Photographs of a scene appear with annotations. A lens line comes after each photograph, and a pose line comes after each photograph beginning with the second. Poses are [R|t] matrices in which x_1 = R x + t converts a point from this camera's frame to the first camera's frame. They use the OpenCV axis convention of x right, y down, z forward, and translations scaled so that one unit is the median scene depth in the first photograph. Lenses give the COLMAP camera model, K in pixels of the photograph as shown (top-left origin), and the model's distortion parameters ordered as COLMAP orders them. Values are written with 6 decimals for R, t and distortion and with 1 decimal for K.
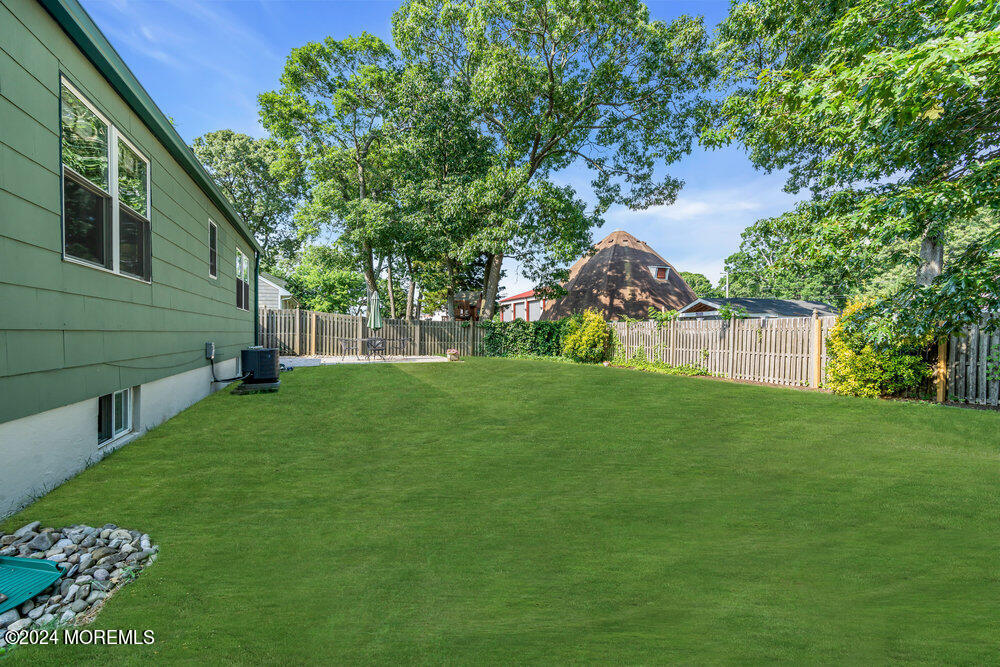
lens RADIAL K [[451.8, 0, 501.0], [0, 451.8, 332.9], [0, 0, 1]] dist [-0.002500, 0.000545]
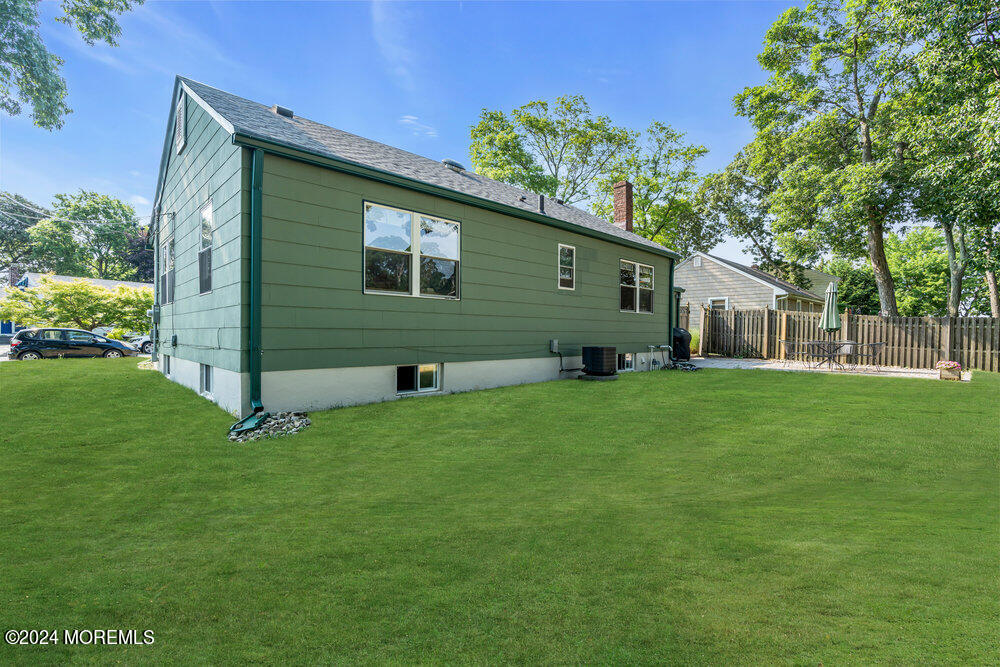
lens RADIAL K [[451.8, 0, 501.0], [0, 451.8, 332.9], [0, 0, 1]] dist [-0.002500, 0.000545]
pose [[0.392210, 0.003303, -0.919870, 0.189250], [-0.009093, 0.999959, -0.000287, 0.001567], [0.919831, 0.008477, 0.392223, 0.134676]]
